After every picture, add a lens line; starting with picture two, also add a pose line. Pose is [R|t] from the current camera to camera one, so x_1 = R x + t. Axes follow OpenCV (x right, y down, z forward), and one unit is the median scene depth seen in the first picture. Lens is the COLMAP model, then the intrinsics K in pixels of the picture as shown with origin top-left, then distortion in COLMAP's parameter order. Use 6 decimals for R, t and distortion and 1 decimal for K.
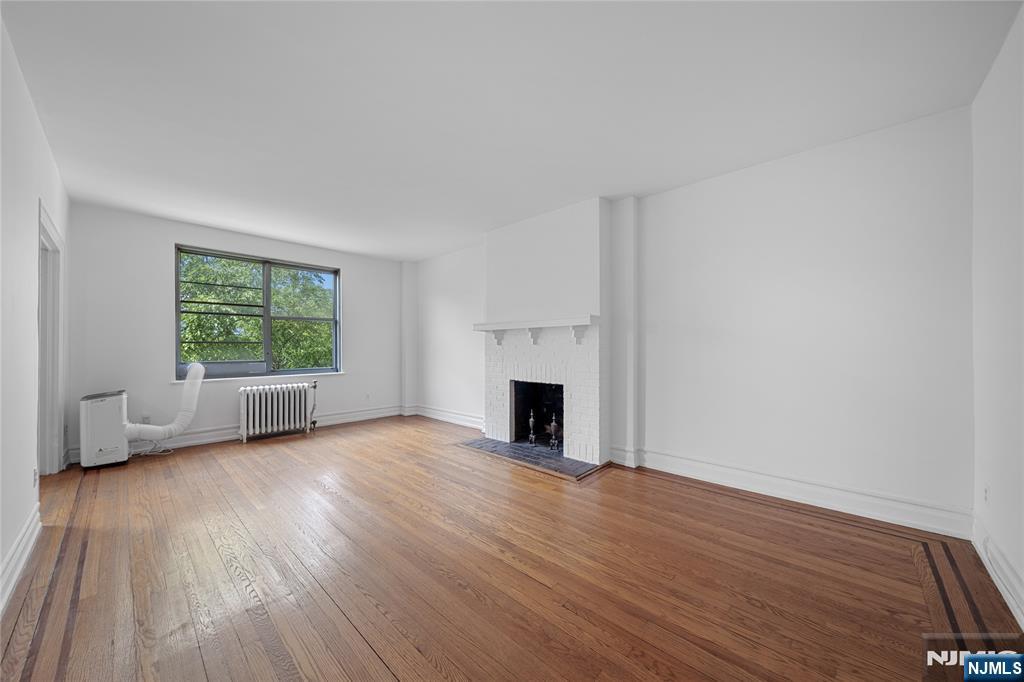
lens RADIAL K [[364.5, 0, 509.9], [0, 364.5, 344.7], [0, 0, 1]] dist [-0.001734, -0.000012]
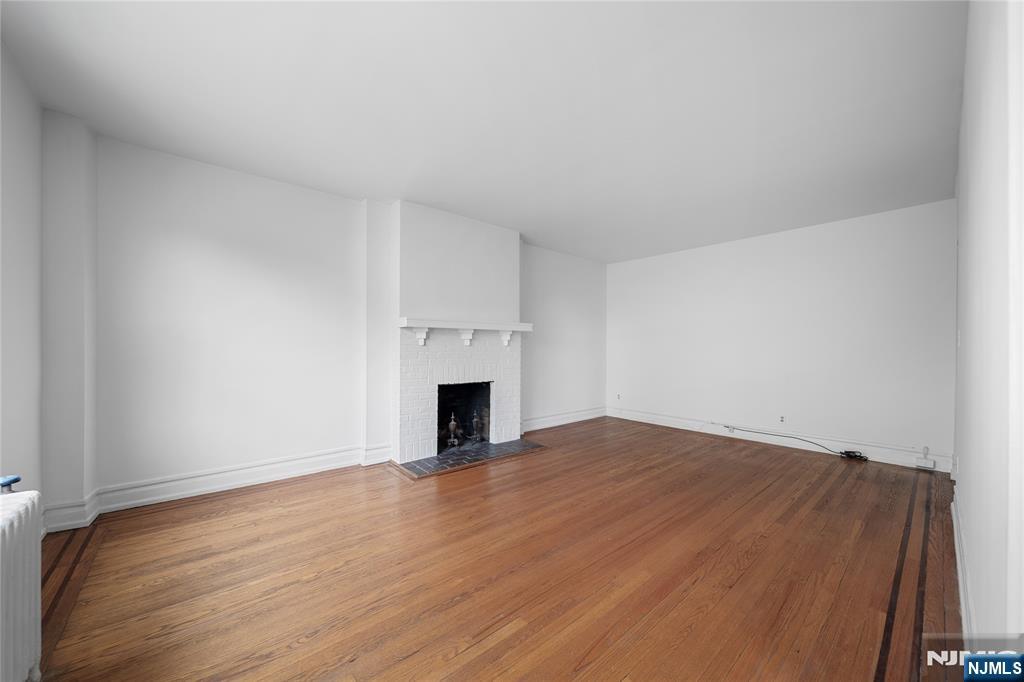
lens RADIAL K [[364.5, 0, 509.5], [0, 364.5, 344.6], [0, 0, 1]] dist [-0.001734, -0.000012]
pose [[0.099928, -0.001929, 0.994993, -0.890530], [-0.022948, 0.999728, 0.004243, -0.009801], [-0.994730, -0.023257, 0.099857, 0.760601]]
